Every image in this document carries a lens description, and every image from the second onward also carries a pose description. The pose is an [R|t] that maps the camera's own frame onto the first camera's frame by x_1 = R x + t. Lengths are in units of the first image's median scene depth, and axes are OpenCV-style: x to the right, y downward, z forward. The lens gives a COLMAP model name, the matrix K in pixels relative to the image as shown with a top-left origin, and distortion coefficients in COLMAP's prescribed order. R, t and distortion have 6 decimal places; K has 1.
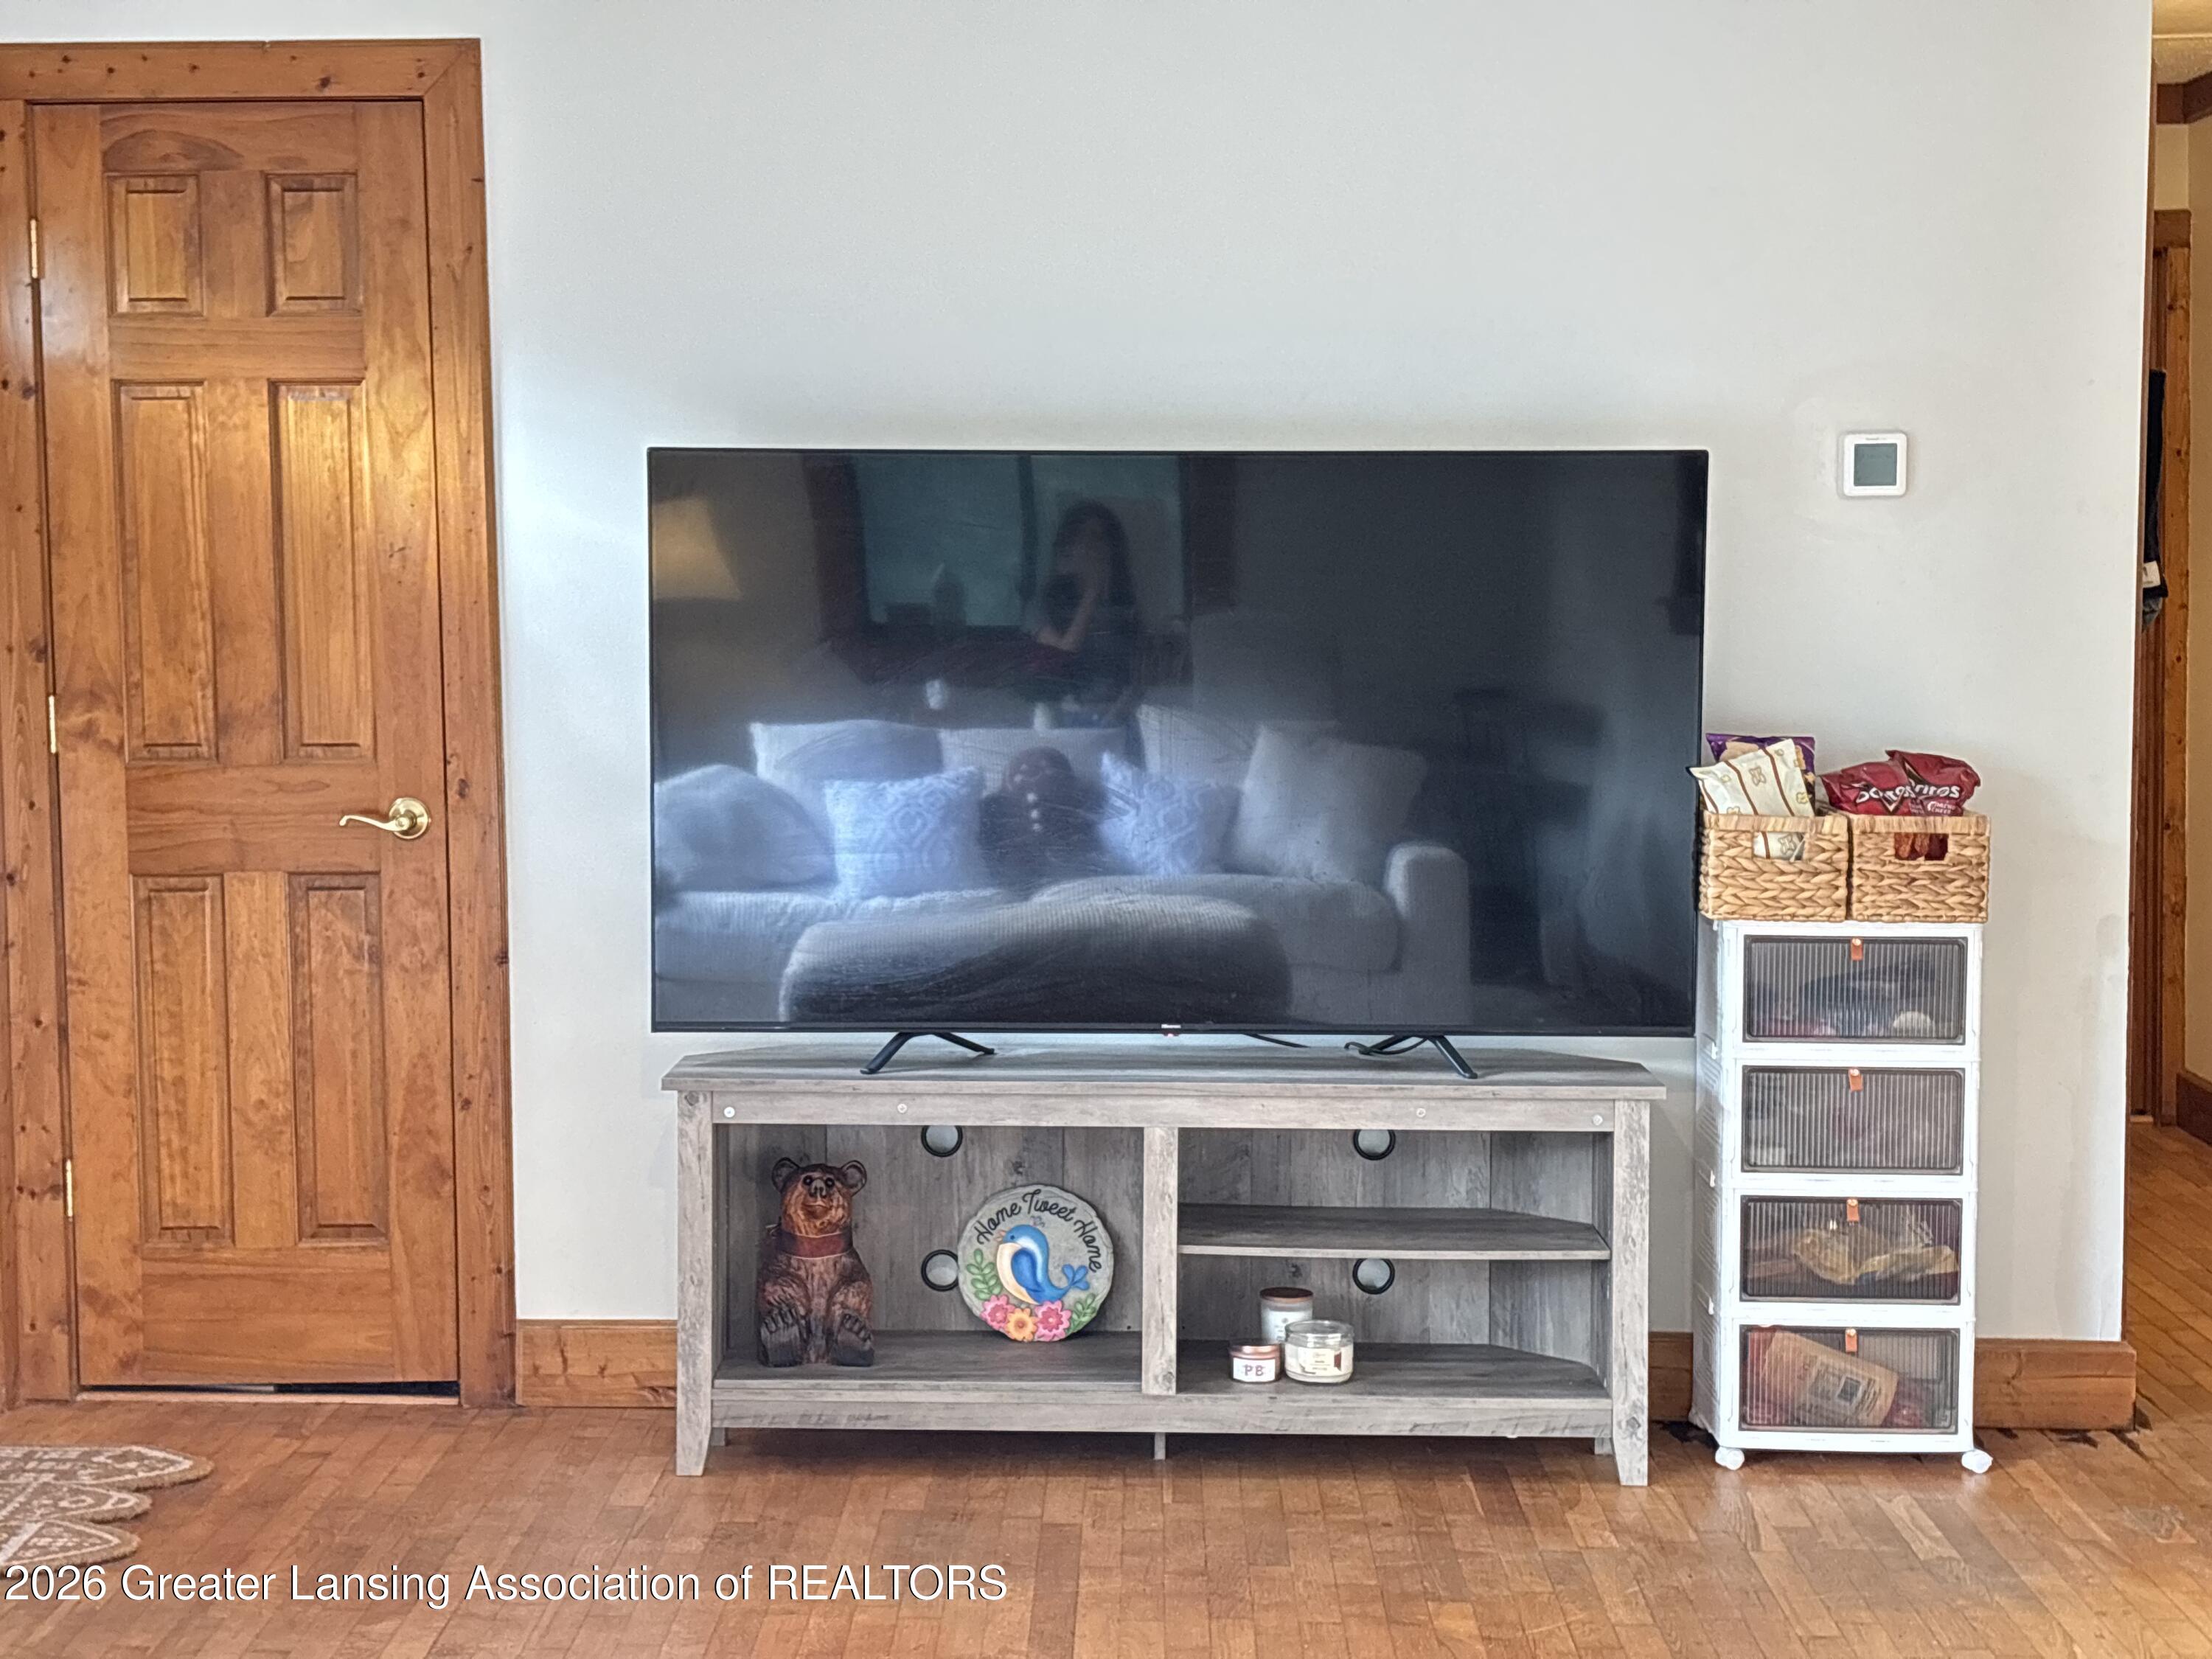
lens RADIAL K [[3227.8, 0, 1046.0], [0, 3227.8, 830.5], [0, 0, 1]] dist [0.144906, -0.031327]
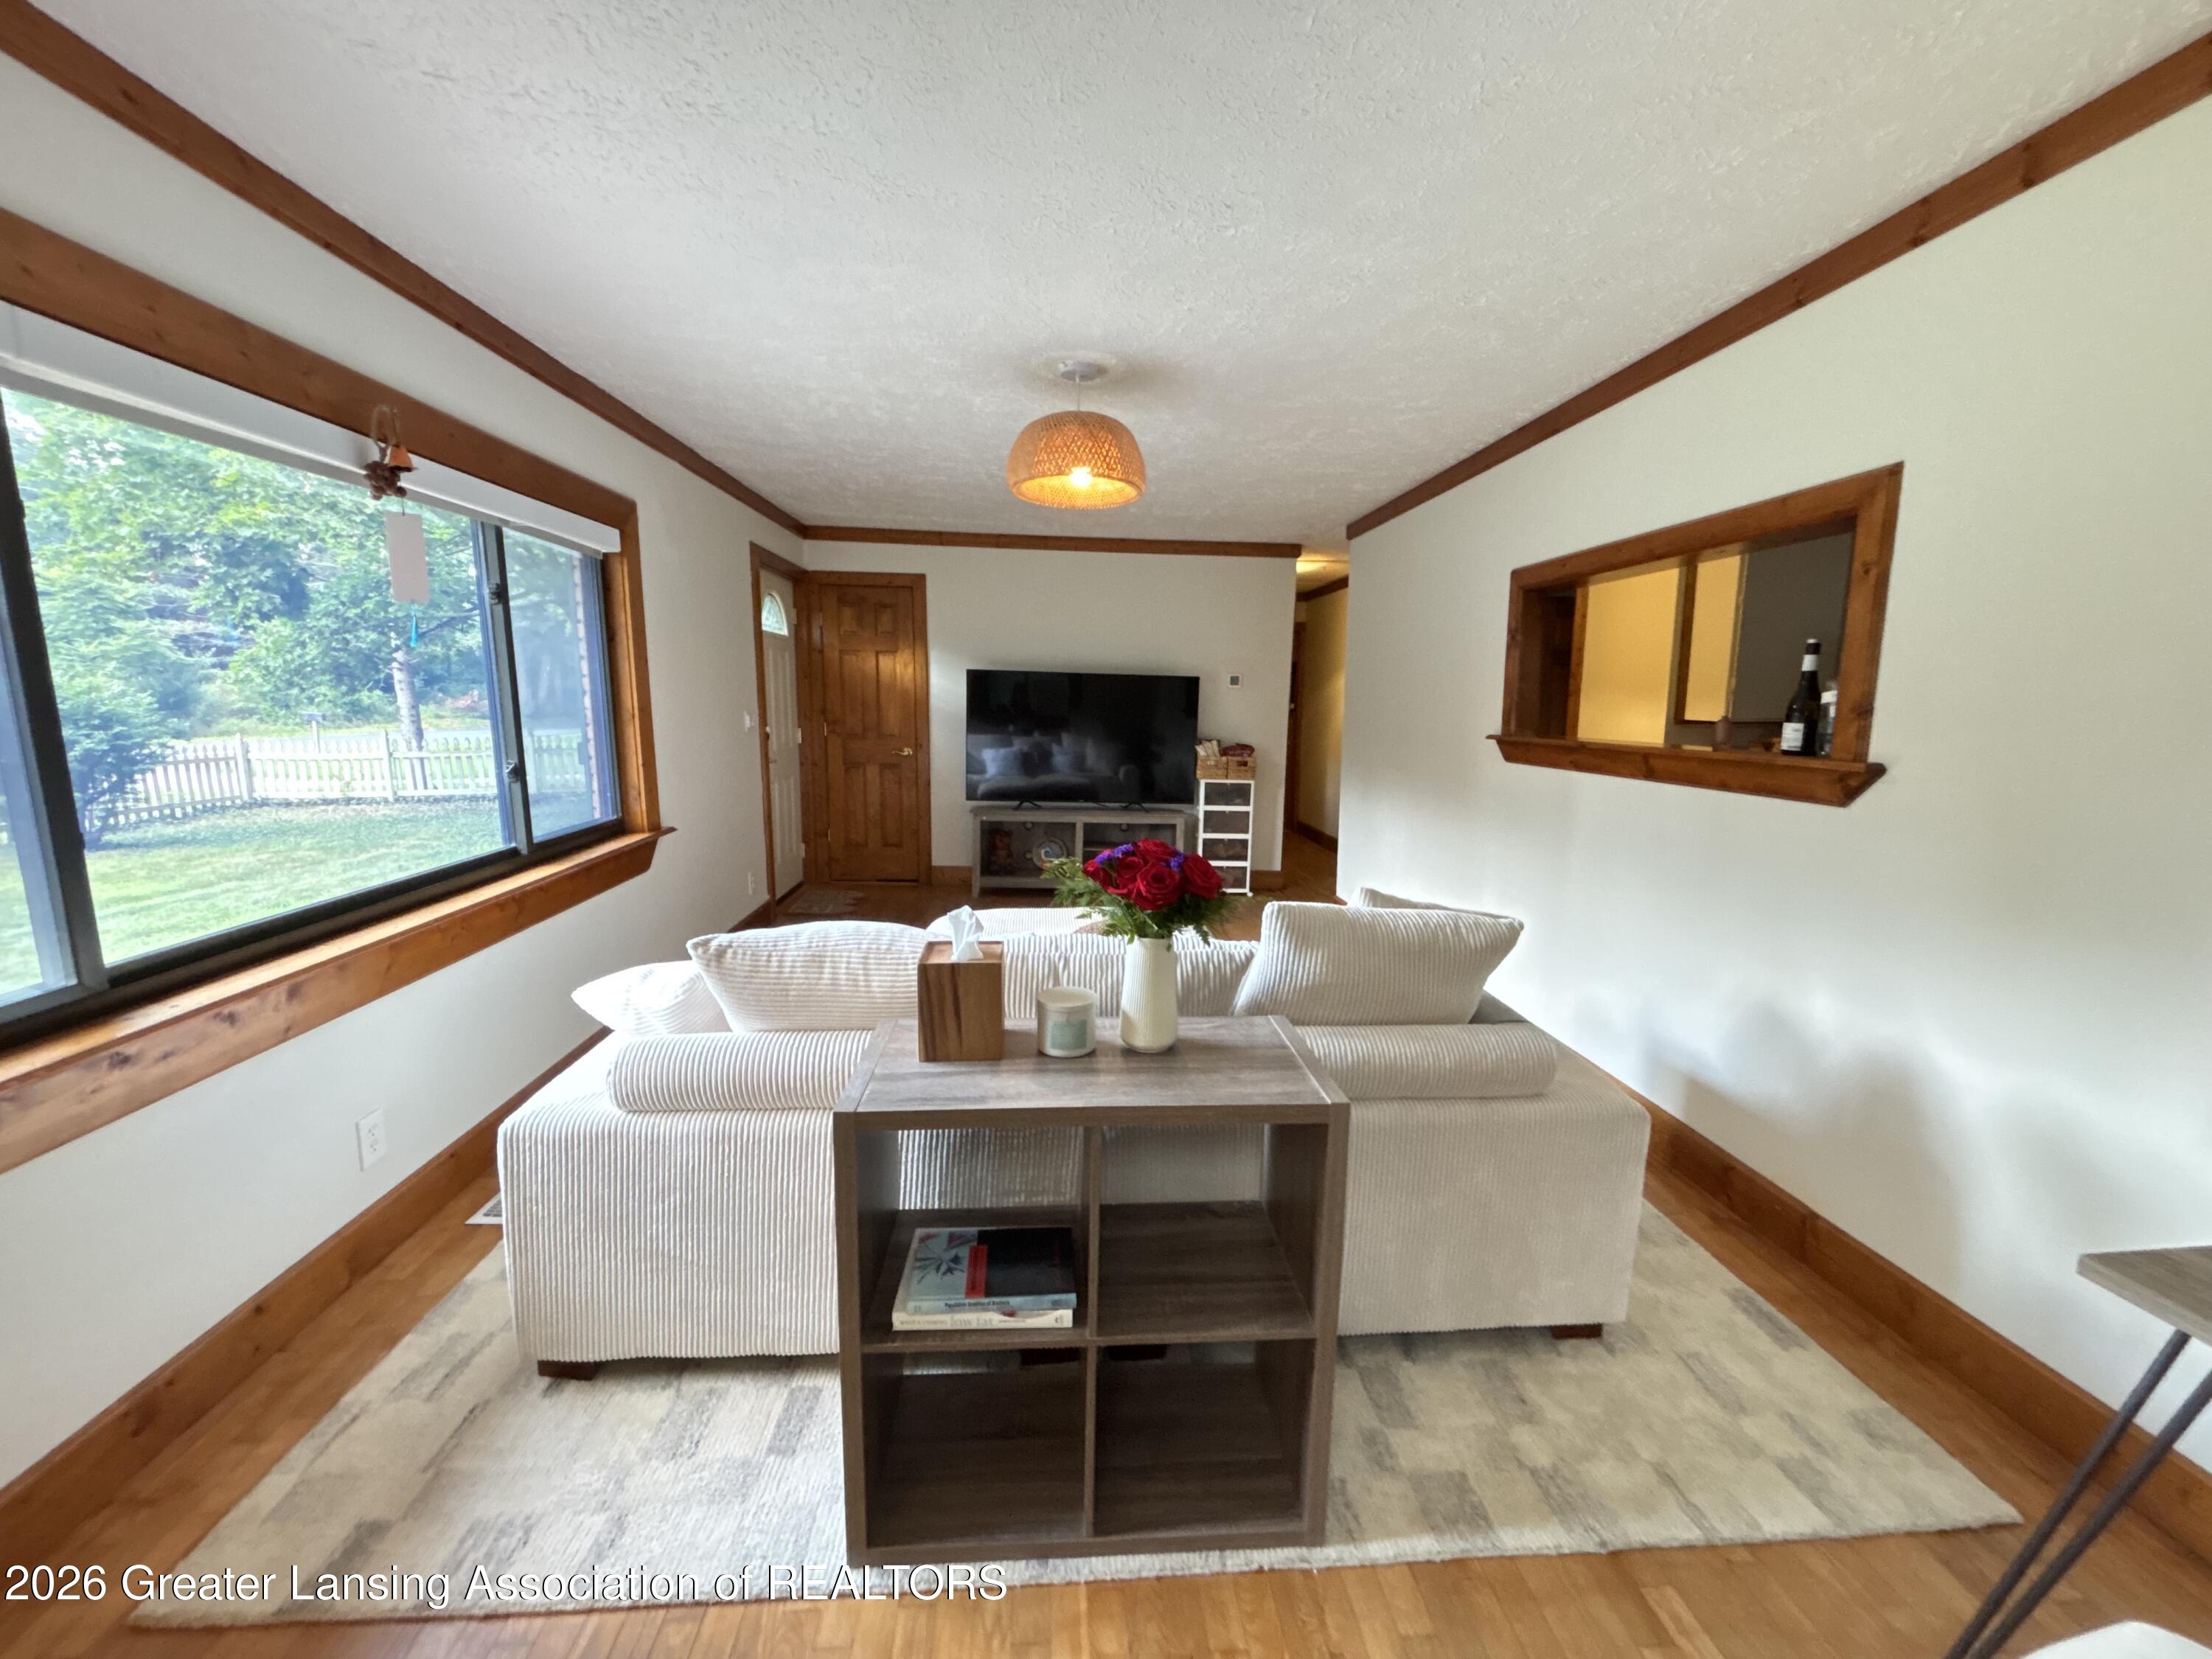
lens RADIAL K [[893.9, 0, 1100.1], [0, 893.9, 831.7], [0, 0, 1]] dist [0.021666, -0.006941]
pose [[0.993550, 0.008097, 0.113105, -0.076847], [-0.015446, 0.997814, 0.064250, 0.023026], [-0.112337, -0.065582, 0.991504, -0.249402]]
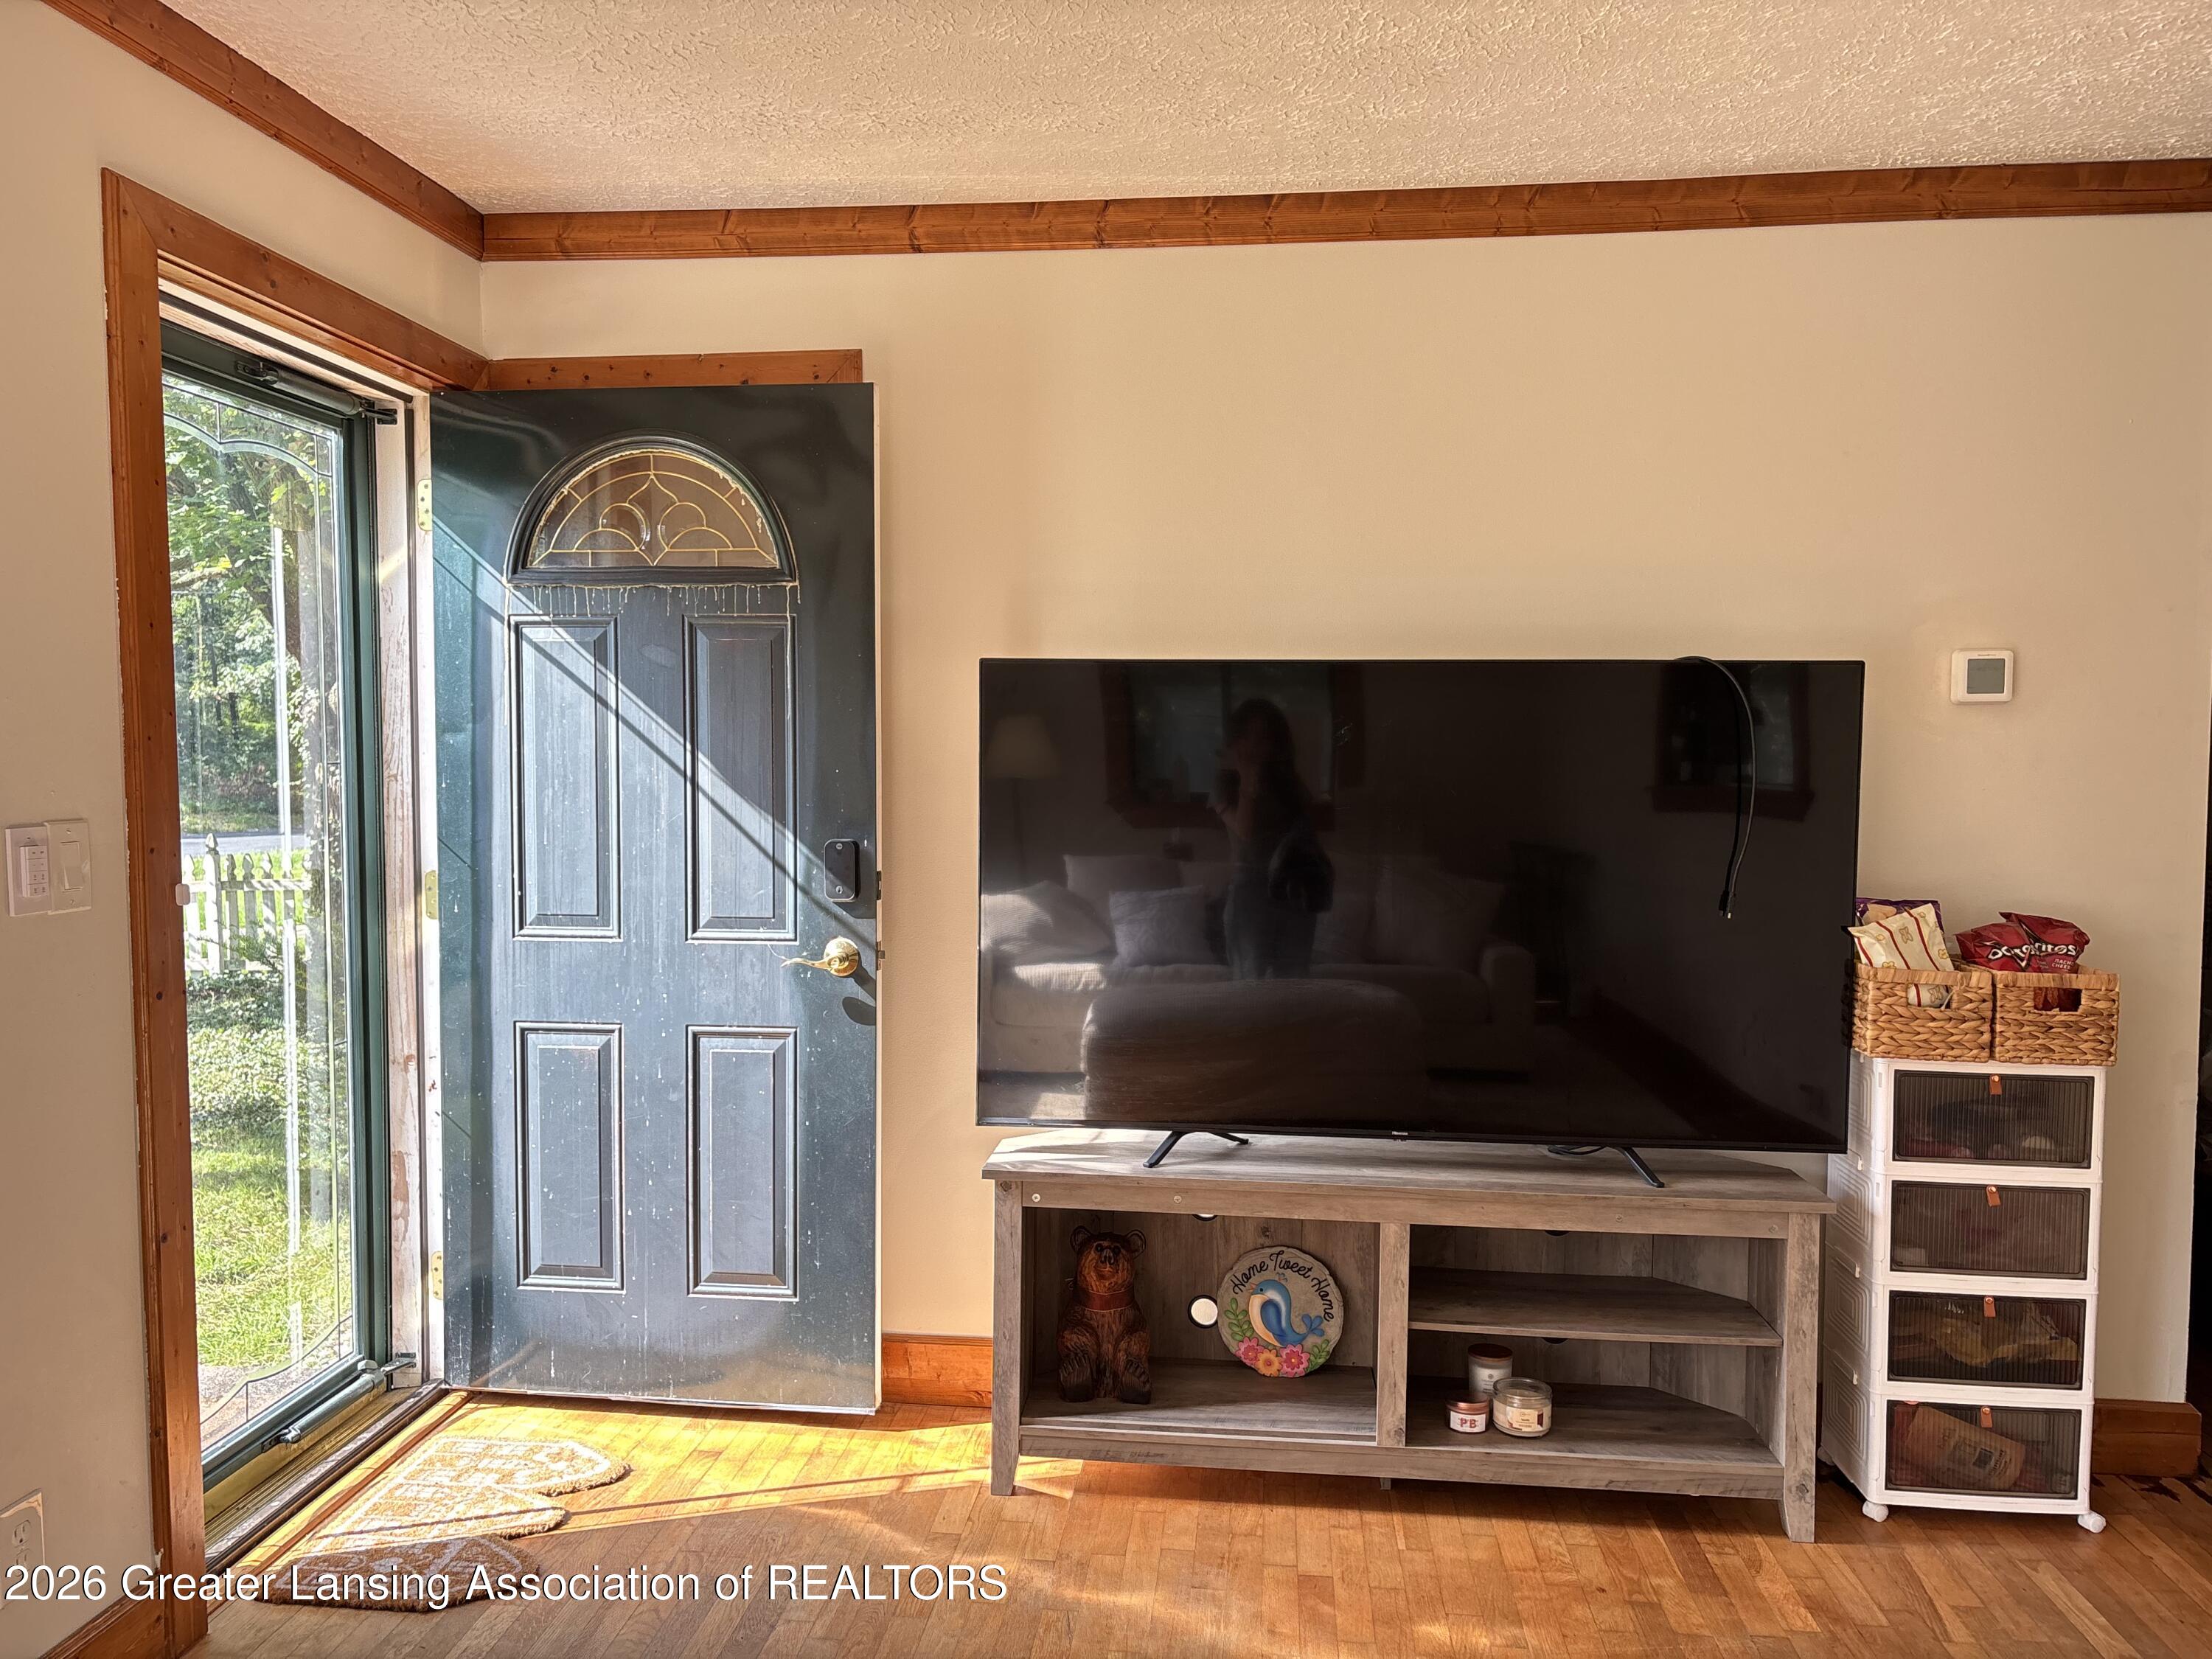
lens RADIAL K [[1657.6, 0, 1096.6], [0, 1657.6, 841.5], [0, 0, 1]] dist [0.097799, -0.091428]
pose [[0.997273, 0.010579, -0.073035, -0.029776], [-0.012807, 0.999465, -0.030099, -0.028139], [0.072678, 0.030953, 0.996875, 0.360659]]
